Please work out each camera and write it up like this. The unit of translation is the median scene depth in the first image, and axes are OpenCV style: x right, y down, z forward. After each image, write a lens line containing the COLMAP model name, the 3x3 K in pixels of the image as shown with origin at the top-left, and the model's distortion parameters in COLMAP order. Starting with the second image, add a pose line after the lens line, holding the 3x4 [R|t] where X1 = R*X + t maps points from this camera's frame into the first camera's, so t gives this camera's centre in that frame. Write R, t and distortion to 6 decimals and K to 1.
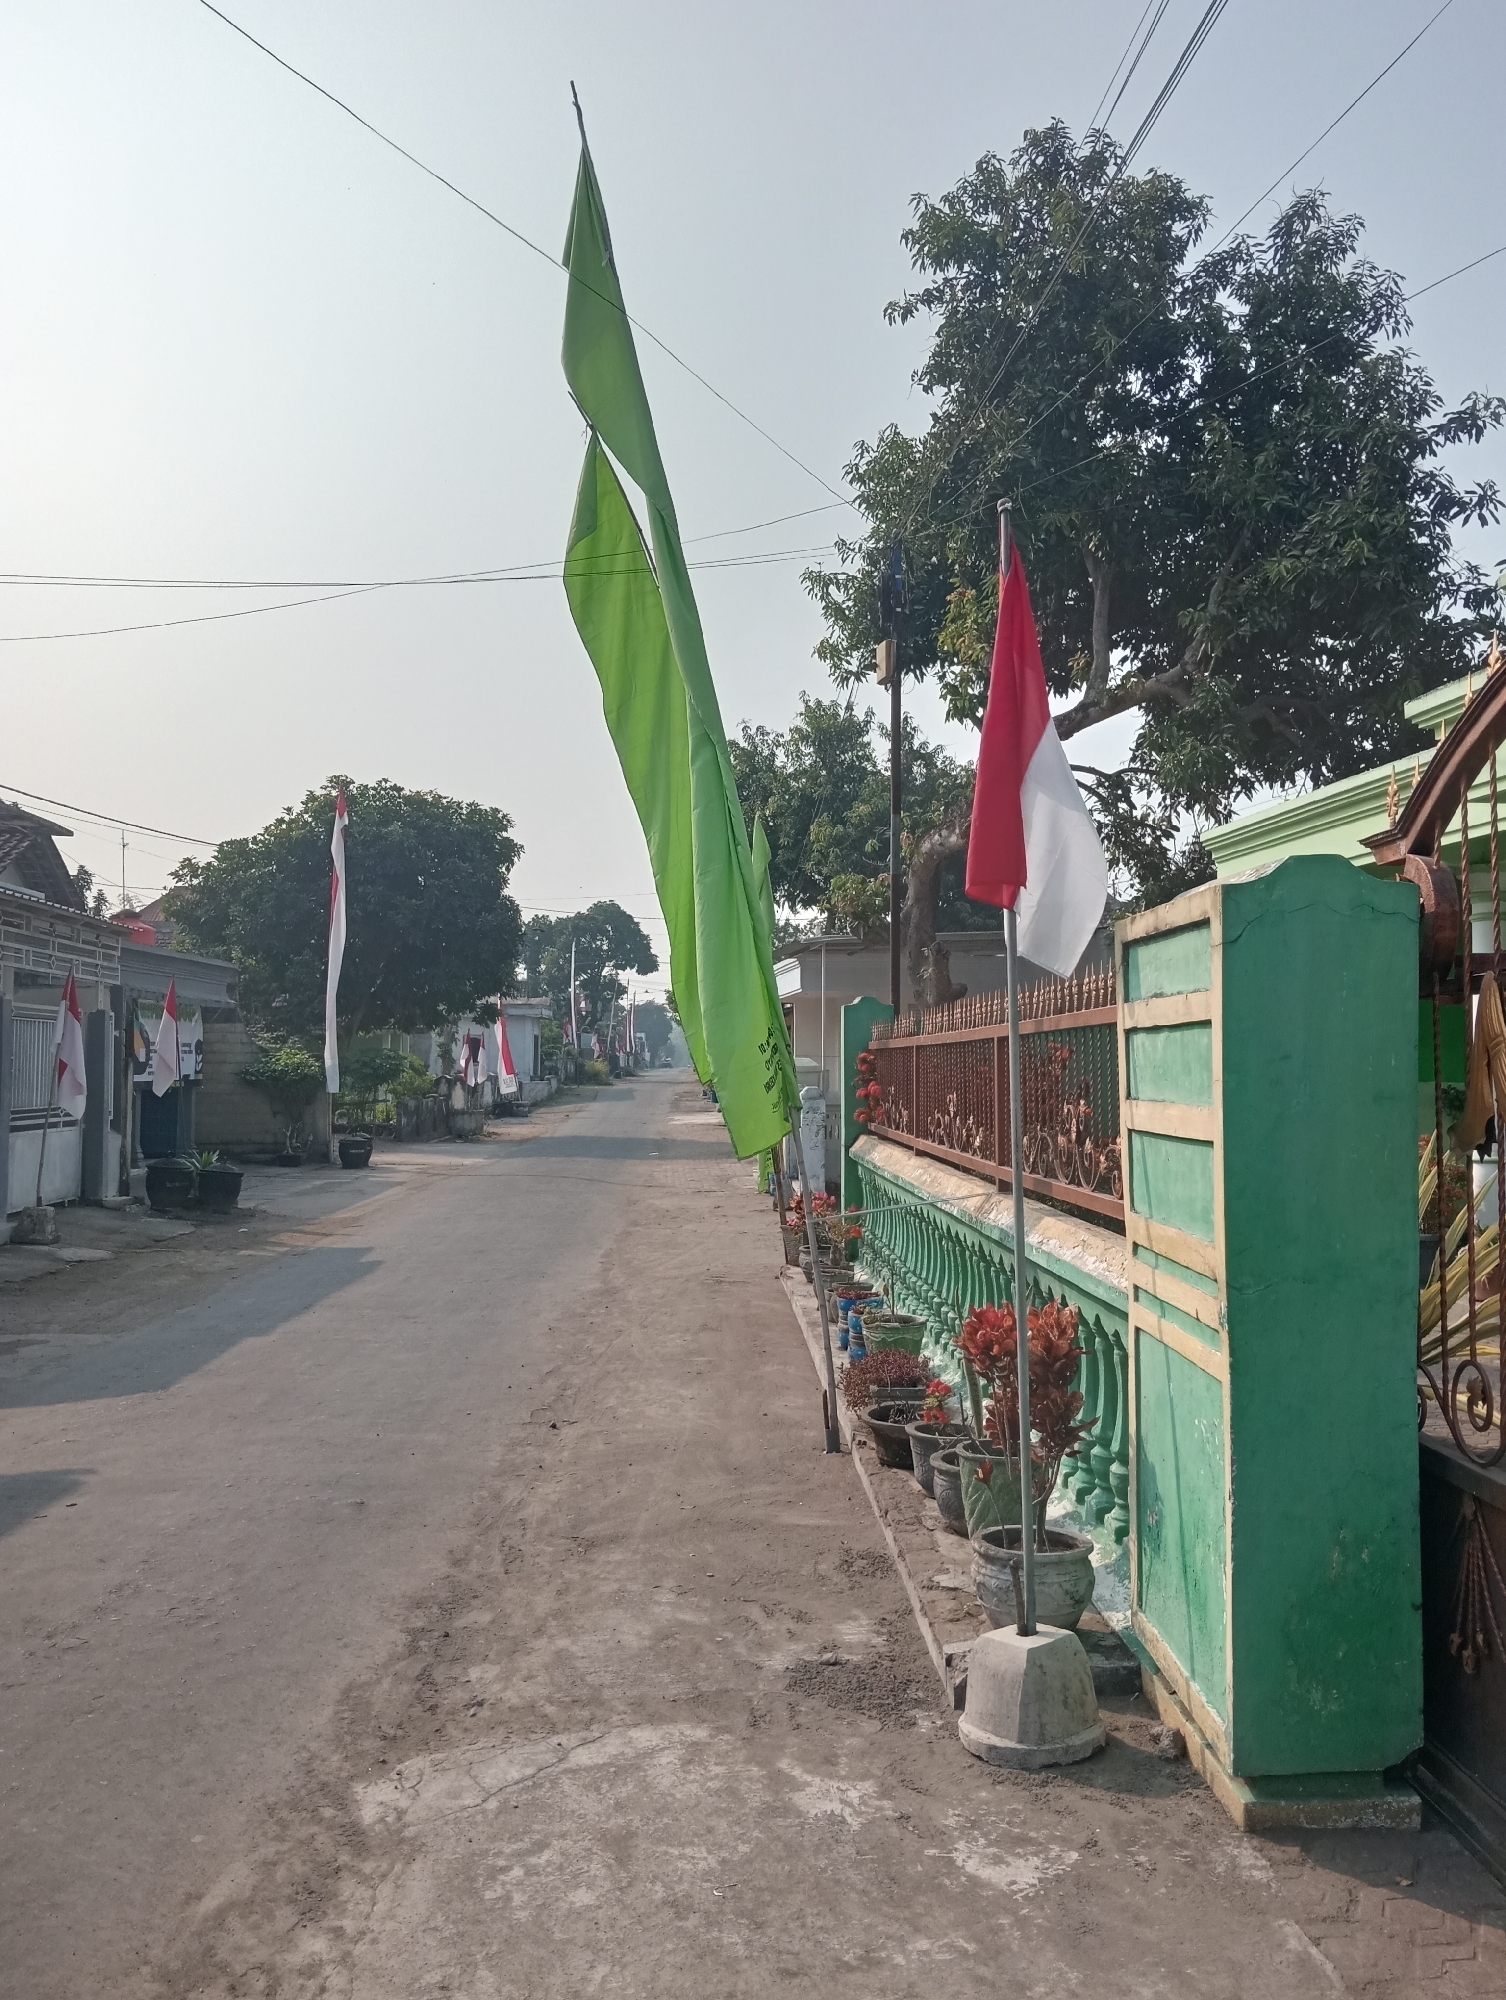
lens RADIAL K [[1658.1, 0, 753.0], [0, 1658.1, 1000.0], [0, 0, 1]] dist [0.086478, -0.176402]
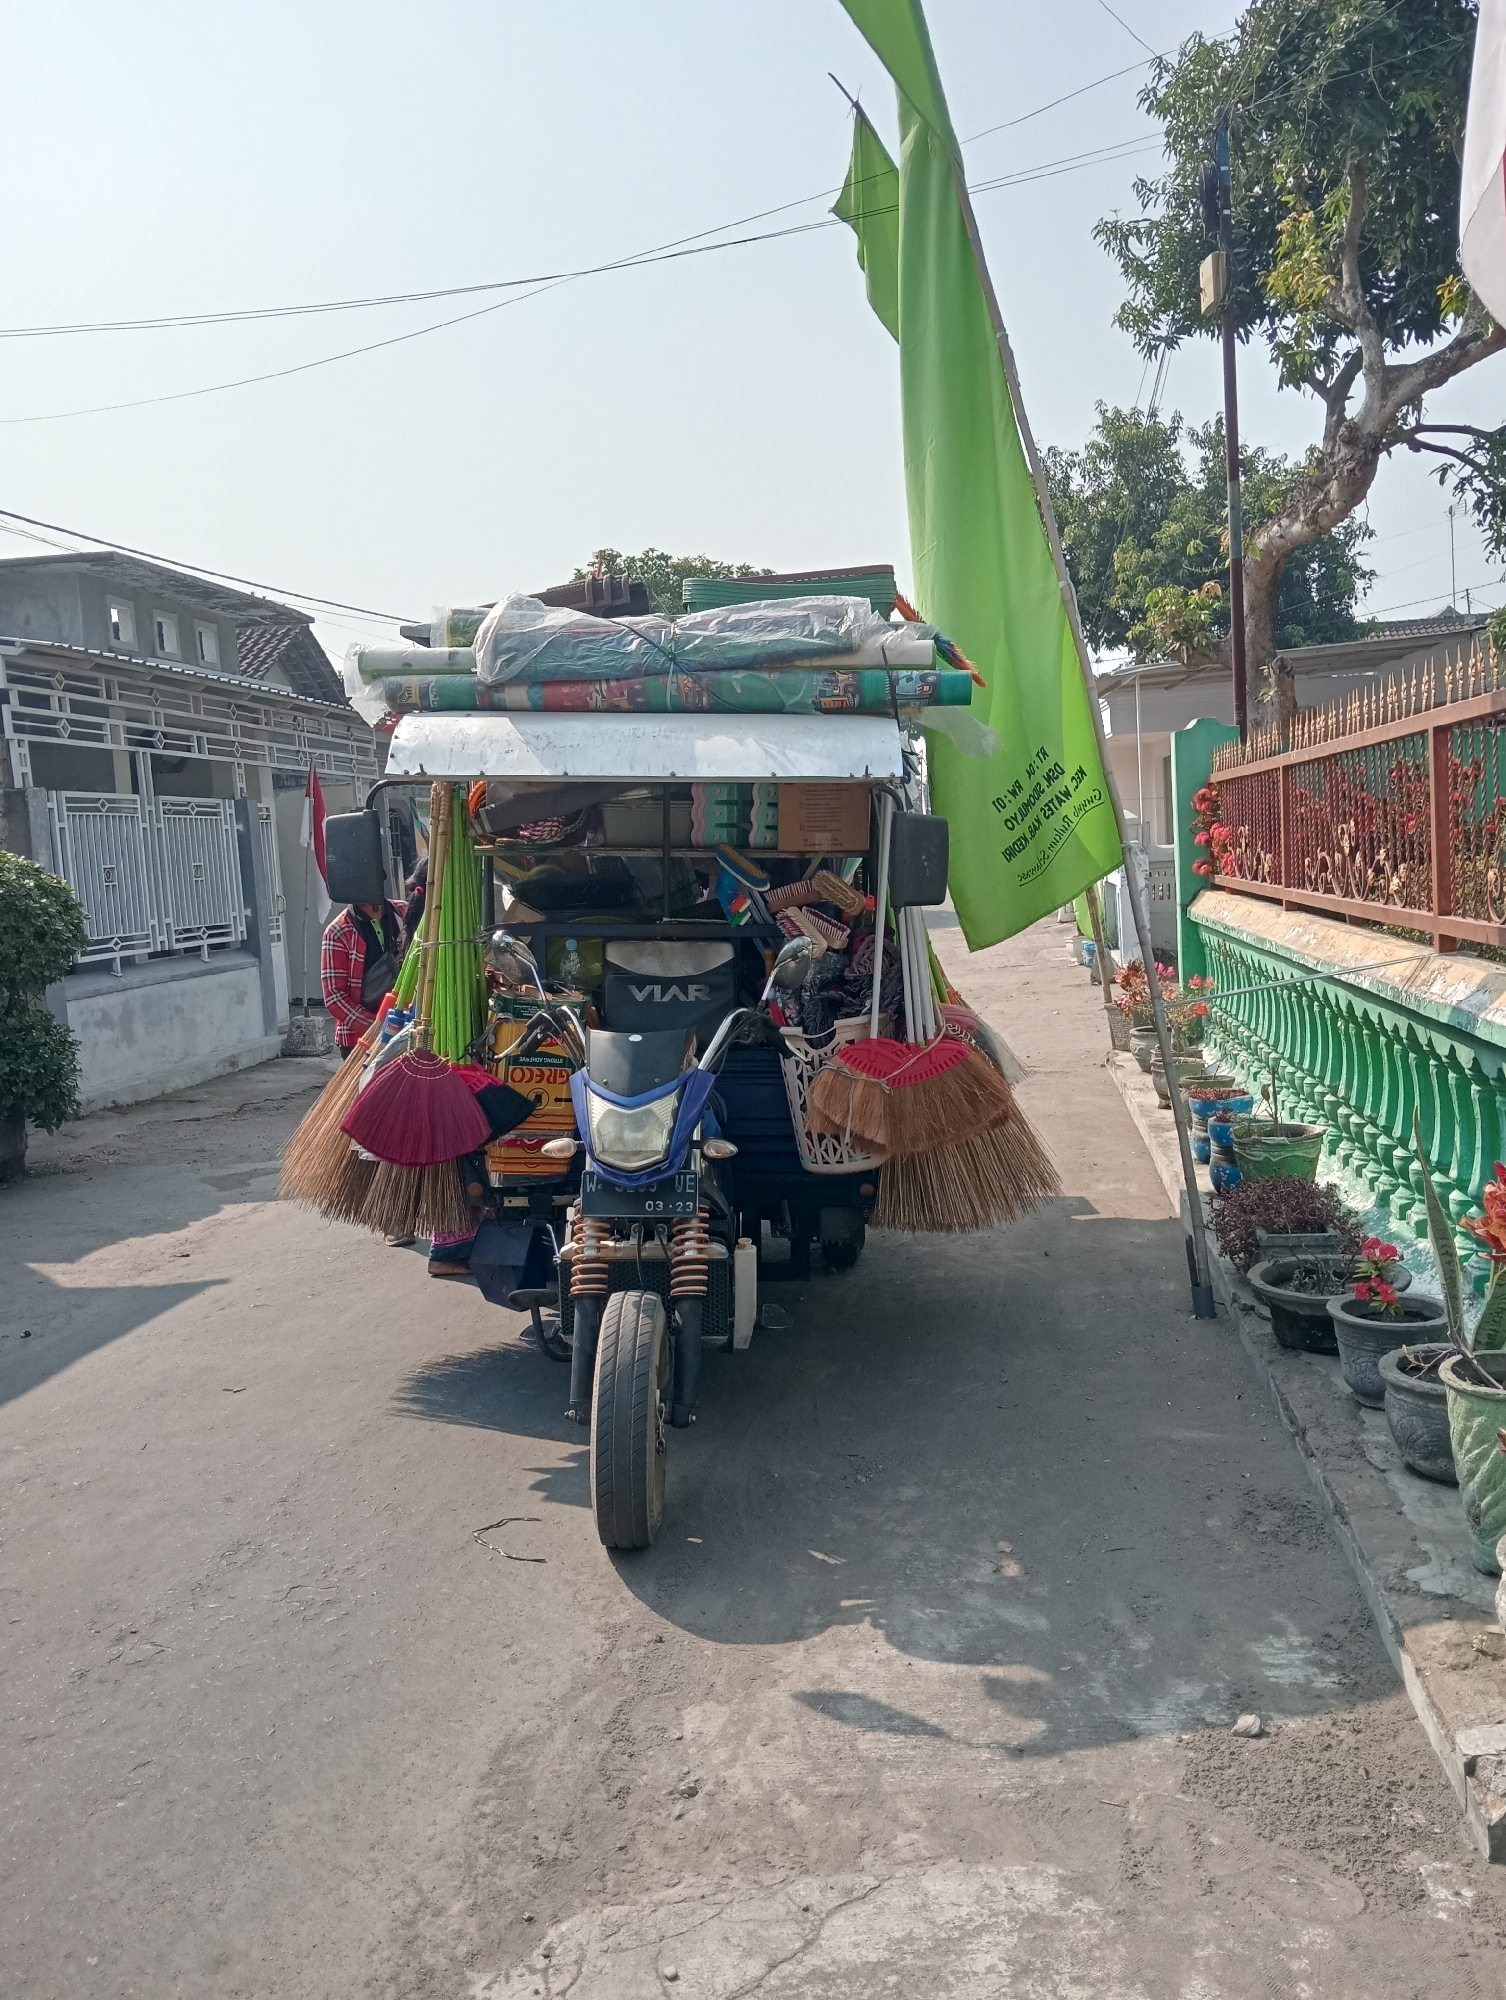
lens RADIAL K [[1658.1, 0, 753.0], [0, 1658.1, 1000.0], [0, 0, 1]] dist [0.086478, -0.176402]
pose [[0.981532, -0.047608, -0.185278, -0.003616], [0.071916, 0.989322, 0.126771, 0.021617], [0.177264, -0.137755, 0.974475, 0.224810]]
